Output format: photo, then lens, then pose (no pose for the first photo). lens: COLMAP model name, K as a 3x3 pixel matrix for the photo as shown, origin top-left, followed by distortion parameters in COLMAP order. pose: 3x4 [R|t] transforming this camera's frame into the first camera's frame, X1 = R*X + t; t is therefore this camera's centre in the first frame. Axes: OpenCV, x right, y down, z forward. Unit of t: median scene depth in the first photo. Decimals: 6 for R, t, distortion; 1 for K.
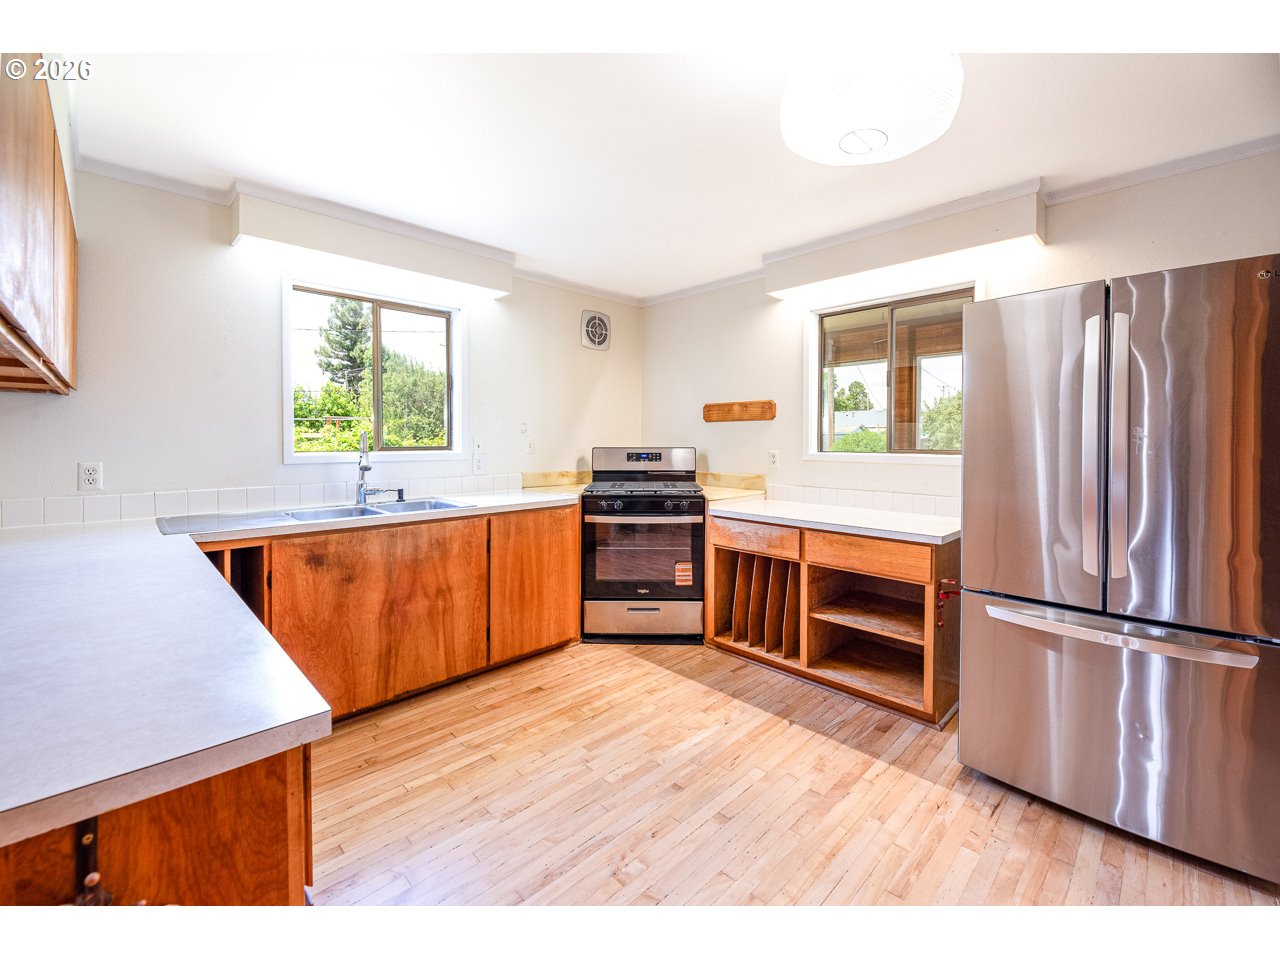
lens RADIAL K [[555.3, 0, 640.4], [0, 555.3, 437.8], [0, 0, 1]] dist [-0.000514, -0.000201]
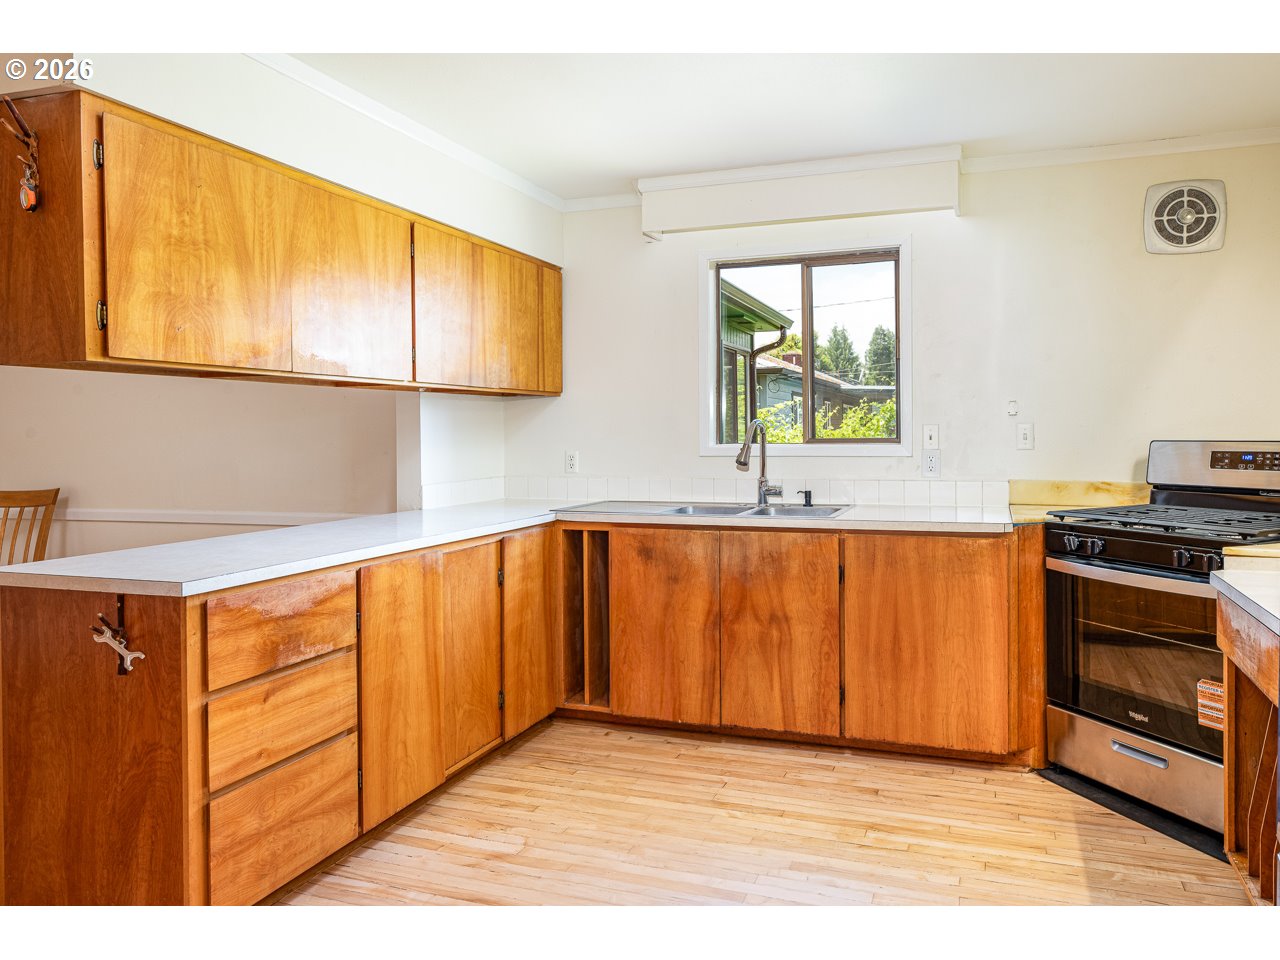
lens RADIAL K [[837.4, 0, 636.8], [0, 837.4, 428.7], [0, 0, 1]] dist [0.009341, 0.000614]
pose [[0.428489, -0.009391, -0.903498, 0.614545], [0.011569, 0.999921, -0.004907, 0.006328], [0.903473, -0.008350, 0.428564, 0.287019]]
